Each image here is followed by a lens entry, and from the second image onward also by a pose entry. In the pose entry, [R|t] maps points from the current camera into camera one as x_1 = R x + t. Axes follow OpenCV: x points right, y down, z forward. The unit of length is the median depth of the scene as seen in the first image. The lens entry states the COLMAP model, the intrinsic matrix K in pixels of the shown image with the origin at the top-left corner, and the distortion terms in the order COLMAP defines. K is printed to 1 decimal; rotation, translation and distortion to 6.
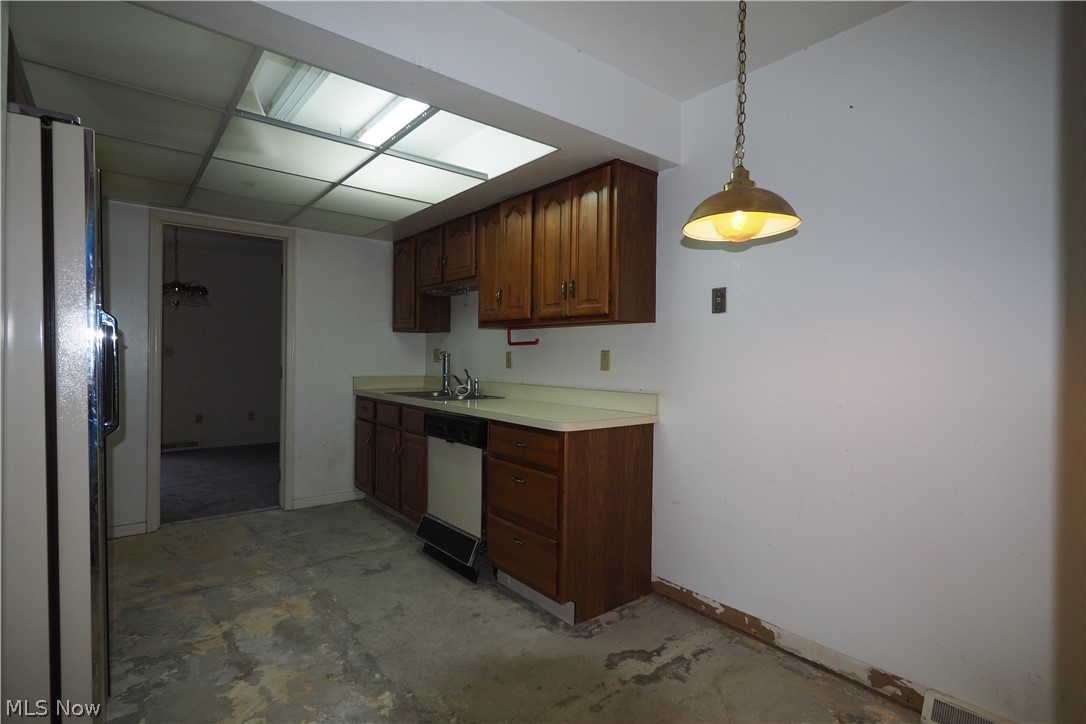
lens RADIAL K [[523.1, 0, 548.6], [0, 523.1, 356.7], [0, 0, 1]] dist [-0.003104, 0.000116]
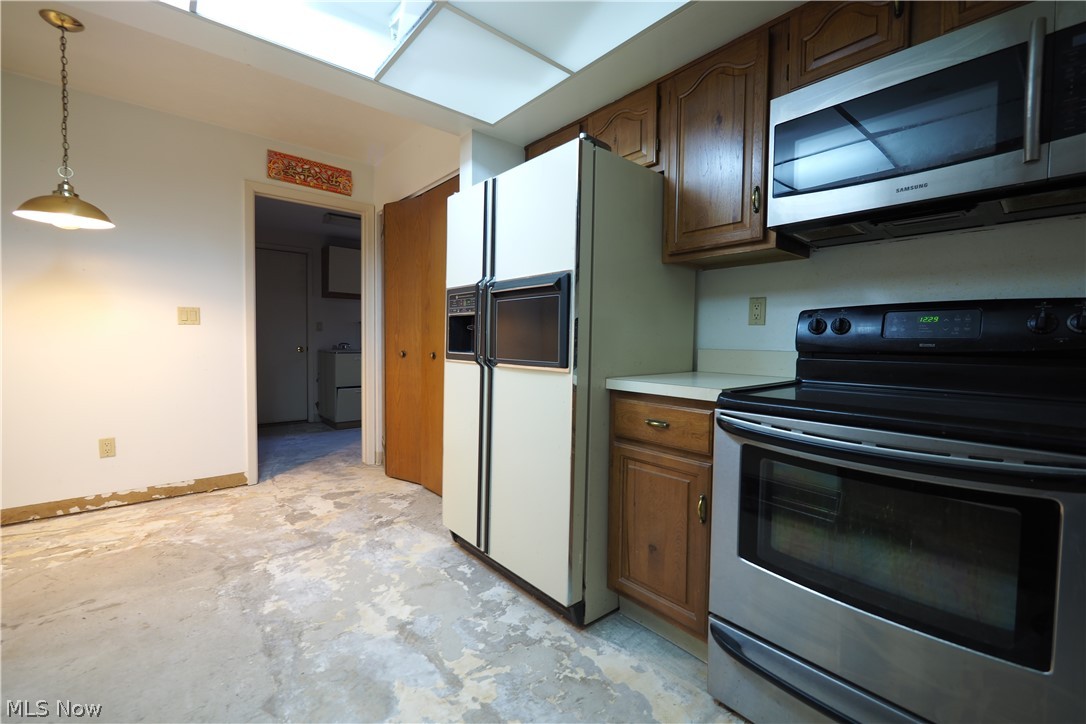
lens RADIAL K [[455.5, 0, 547.5], [0, 455.5, 357.2], [0, 0, 1]] dist [-0.006008, 0.000612]
pose [[-0.999519, -0.023784, -0.019889, -0.763258], [-0.024584, 0.998856, 0.041010, 0.056079], [0.018891, 0.041479, -0.998961, 1.708746]]
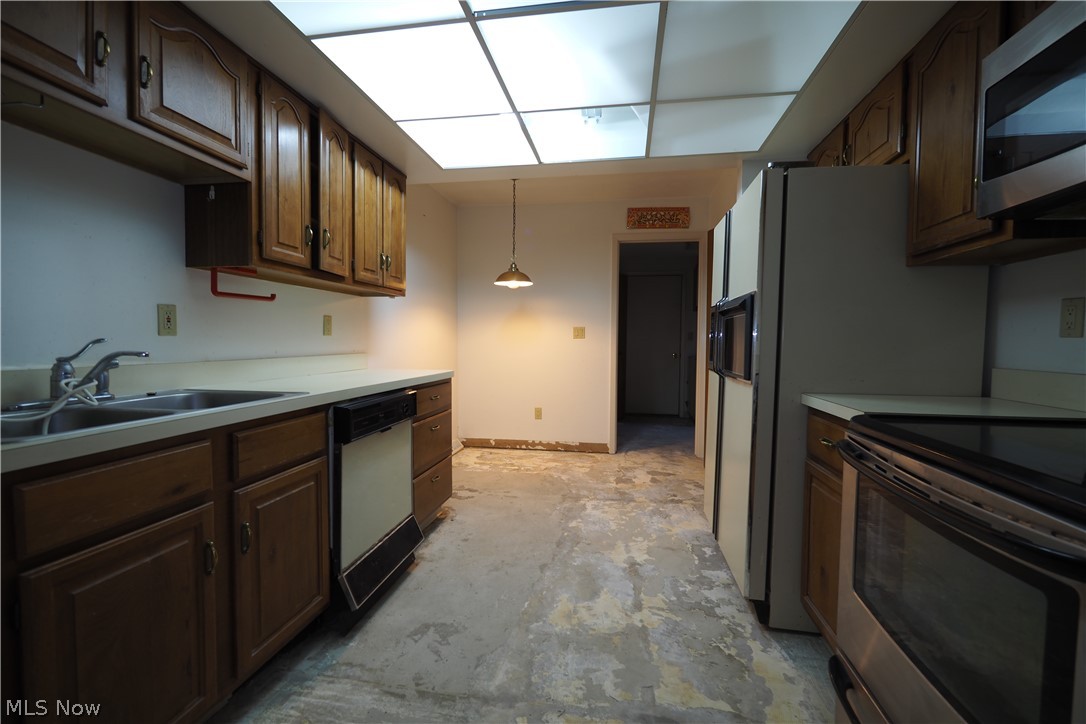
lens RADIAL K [[455.5, 0, 547.5], [0, 455.5, 357.2], [0, 0, 1]] dist [-0.006008, 0.000612]
pose [[-0.651740, -0.045673, 0.757066, -1.196430], [-0.014519, 0.998754, 0.047755, 0.027679], [-0.758303, 0.020132, -0.651591, 1.775089]]
